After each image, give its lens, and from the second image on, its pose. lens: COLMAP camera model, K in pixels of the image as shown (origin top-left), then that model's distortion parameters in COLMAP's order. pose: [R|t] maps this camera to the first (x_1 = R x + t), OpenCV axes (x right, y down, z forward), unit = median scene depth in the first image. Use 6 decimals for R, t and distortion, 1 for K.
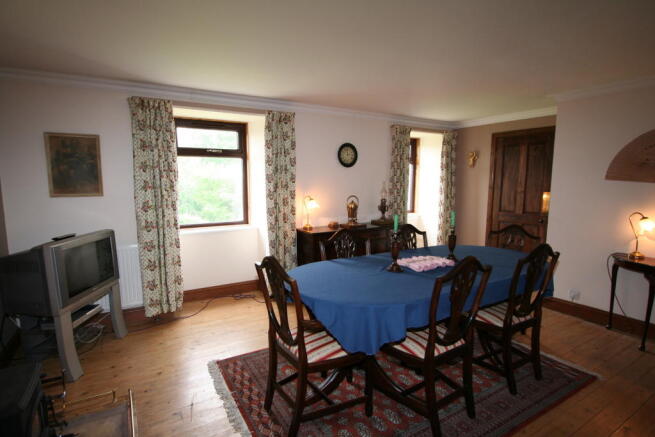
lens RADIAL K [[329.8, 0, 327.5], [0, 329.8, 218.5], [0, 0, 1]] dist [0.000929, 0.001481]
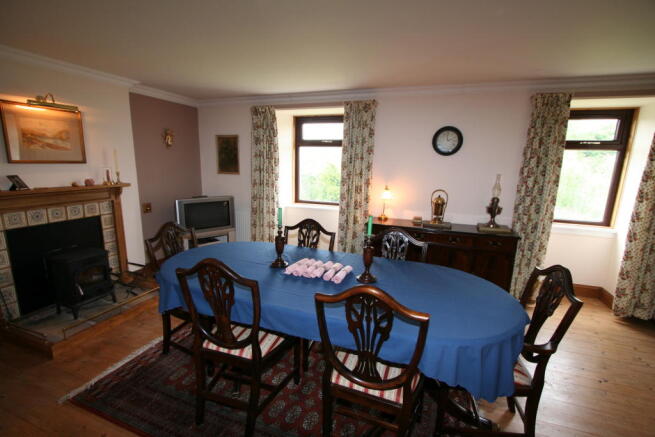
lens RADIAL K [[300.2, 0, 327.5], [0, 300.2, 218.5], [0, 0, 1]] dist [-0.000849, -0.000181]
pose [[0.634960, 0.155201, -0.756794, 0.534470], [-0.119980, 0.987537, 0.101856, -0.043796], [0.763171, 0.026126, 0.645668, 0.316003]]
